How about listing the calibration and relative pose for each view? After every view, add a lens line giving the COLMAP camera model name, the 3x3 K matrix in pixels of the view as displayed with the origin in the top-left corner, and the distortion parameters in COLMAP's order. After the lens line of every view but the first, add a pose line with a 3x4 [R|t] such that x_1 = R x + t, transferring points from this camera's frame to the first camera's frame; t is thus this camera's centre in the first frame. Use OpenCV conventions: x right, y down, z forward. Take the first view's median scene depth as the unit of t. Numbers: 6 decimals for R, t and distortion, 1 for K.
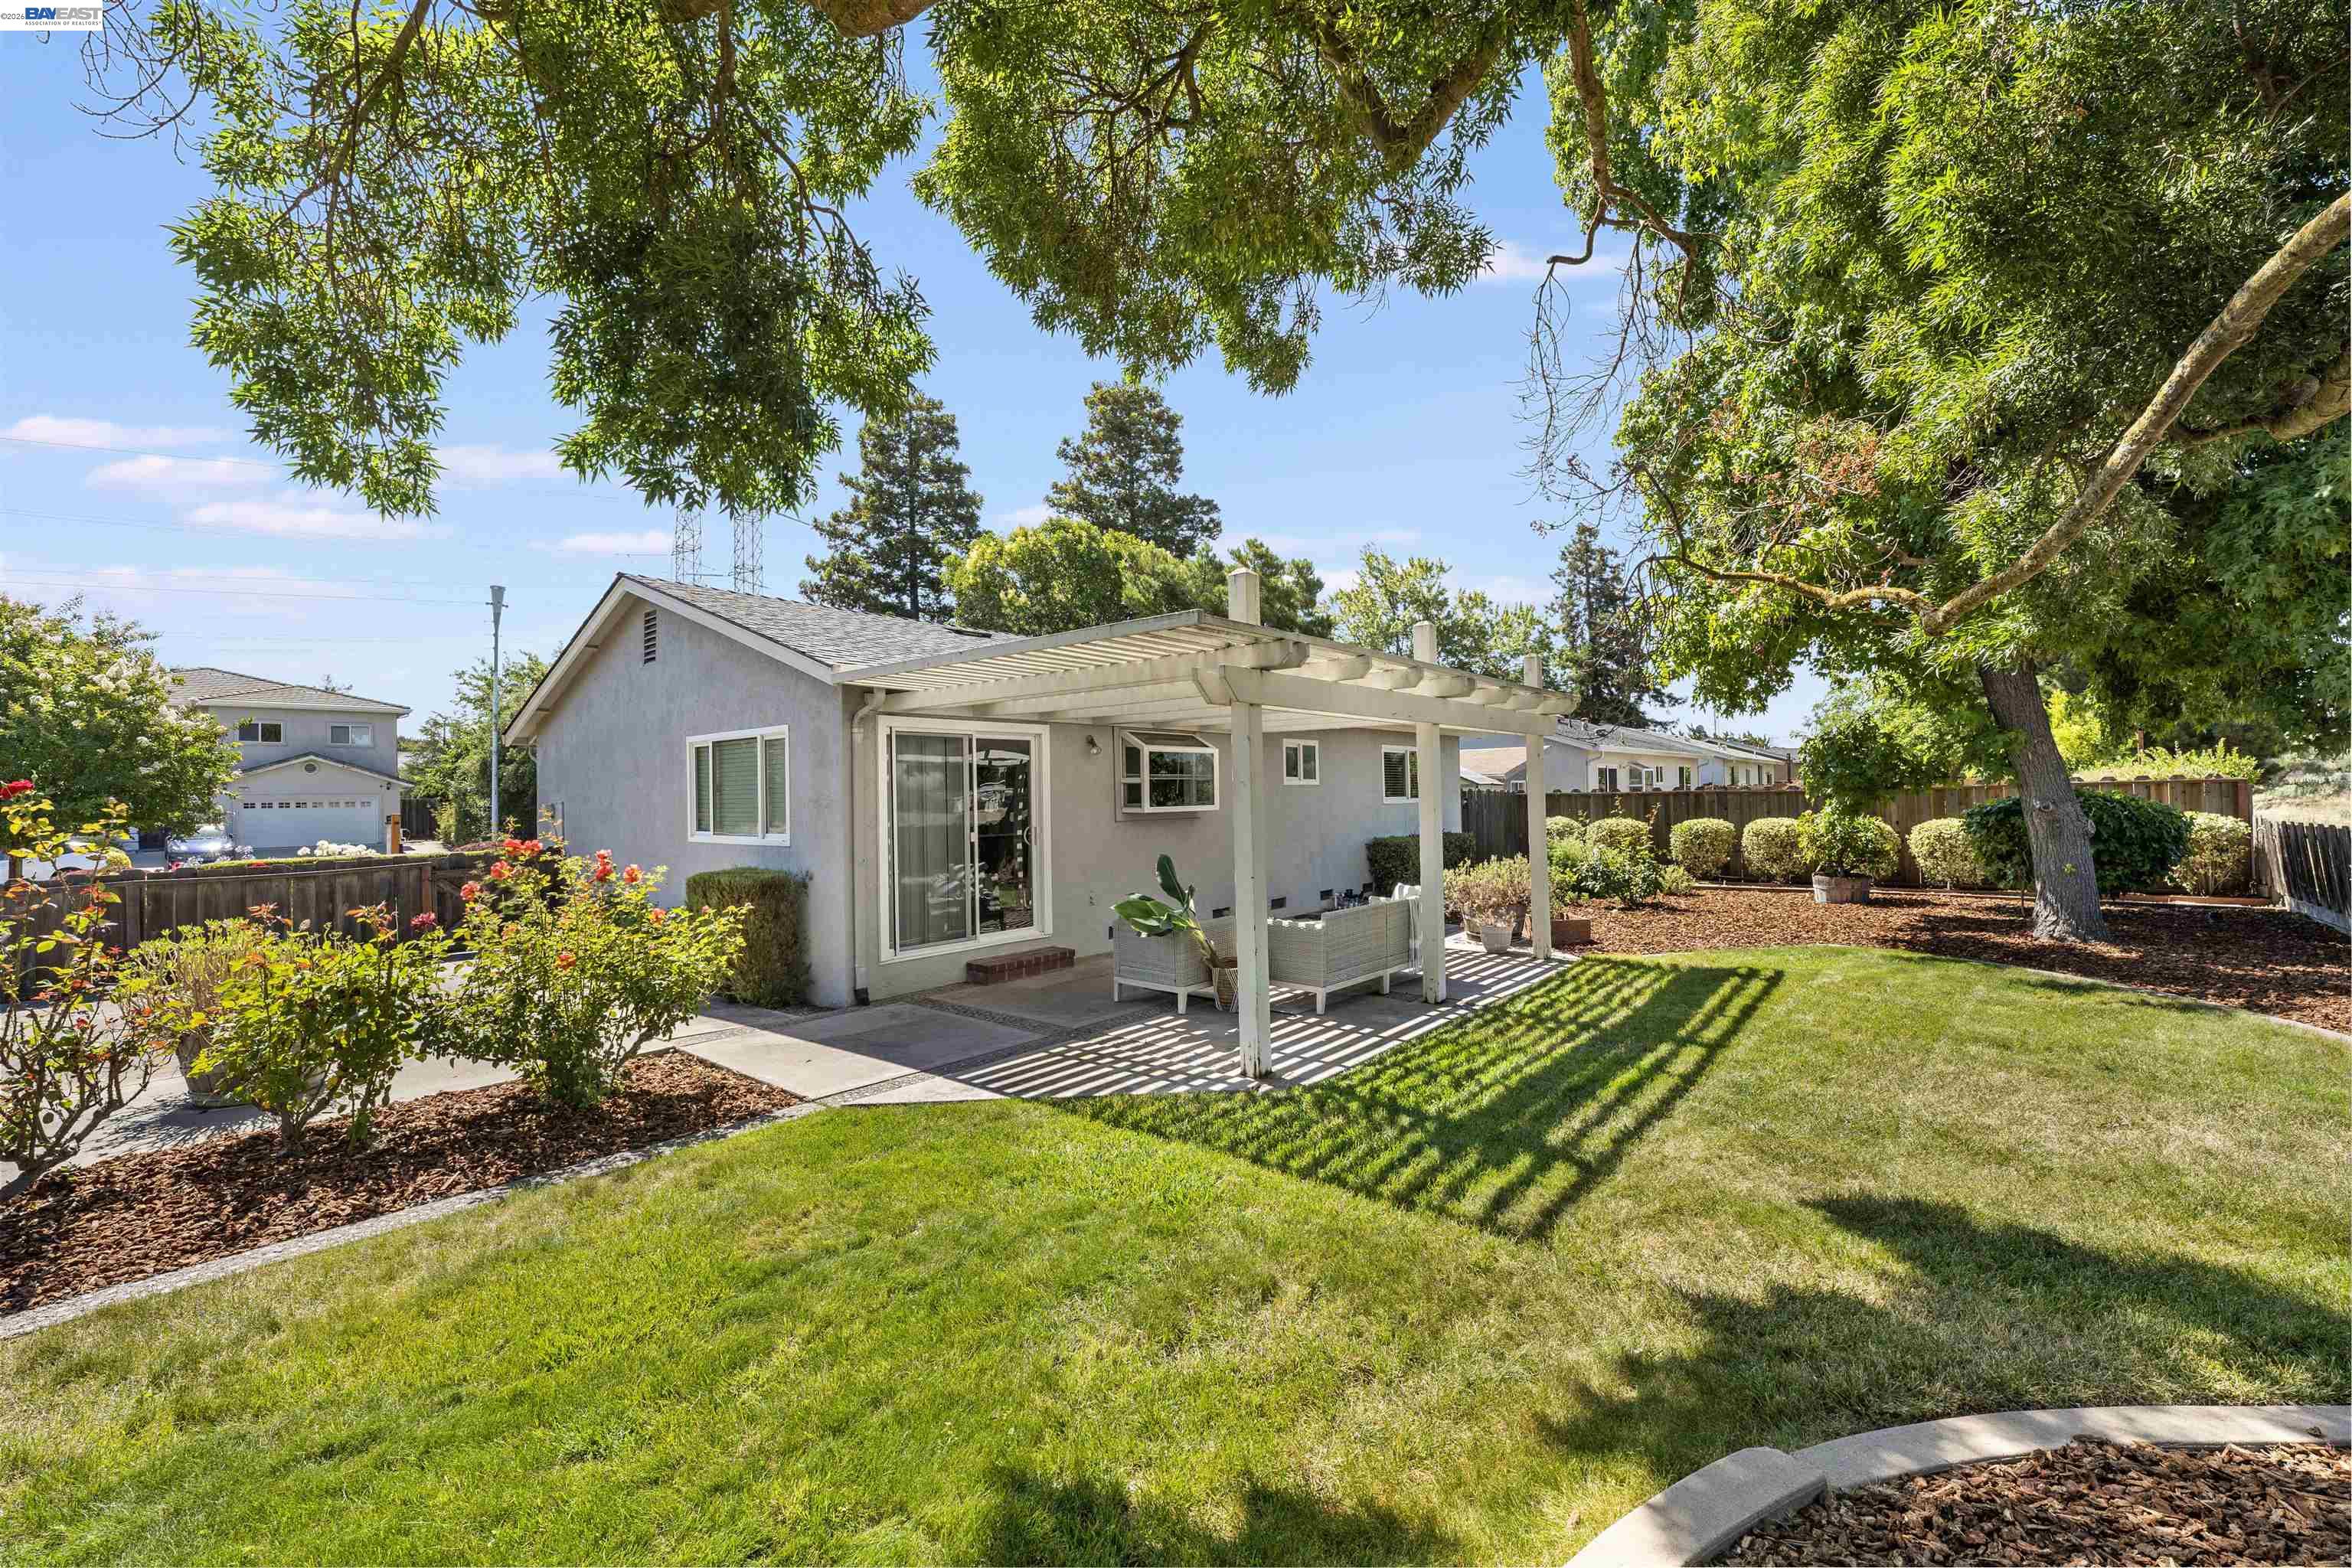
lens RADIAL K [[961.2, 0, 1178.7], [0, 961.2, 790.4], [0, 0, 1]] dist [-0.026142, 0.000001]
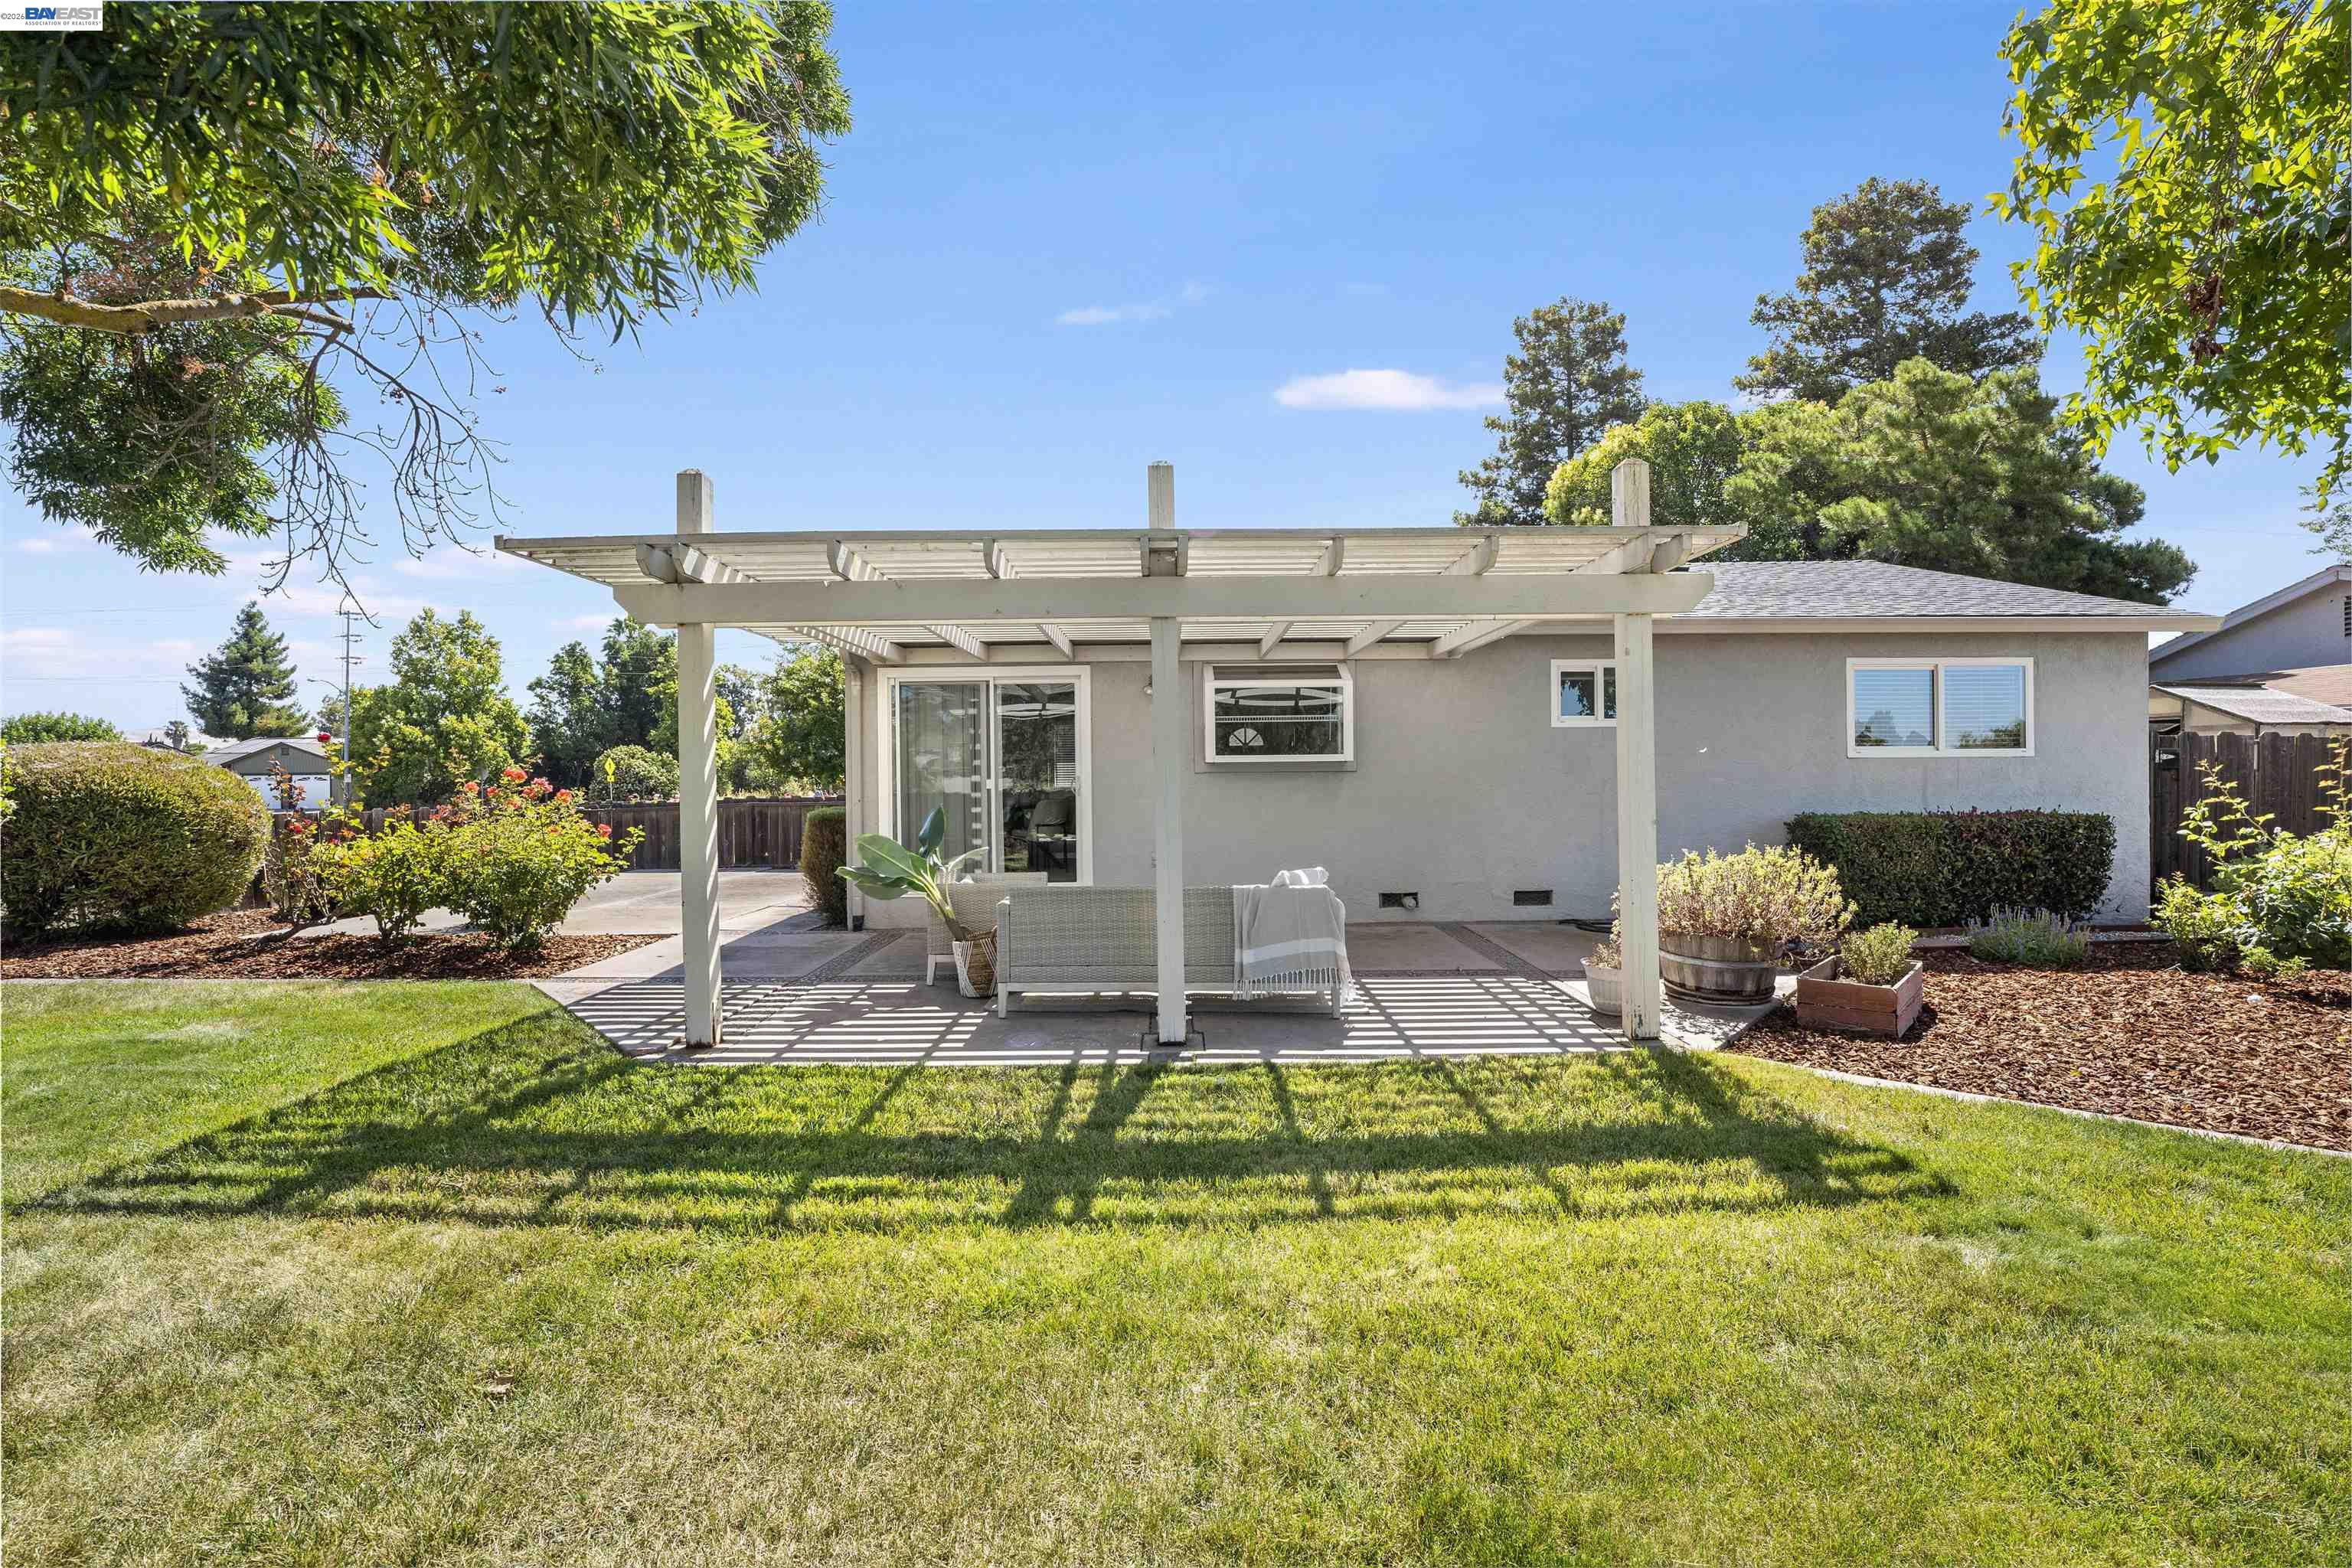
lens RADIAL K [[961.2, 0, 1178.7], [0, 961.2, 790.4], [0, 0, 1]] dist [-0.026142, 0.000001]
pose [[0.644346, 0.024785, -0.764333, 0.175503], [0.004613, 0.999331, 0.036294, 0.004756], [0.764721, -0.026911, 0.643800, 0.130146]]
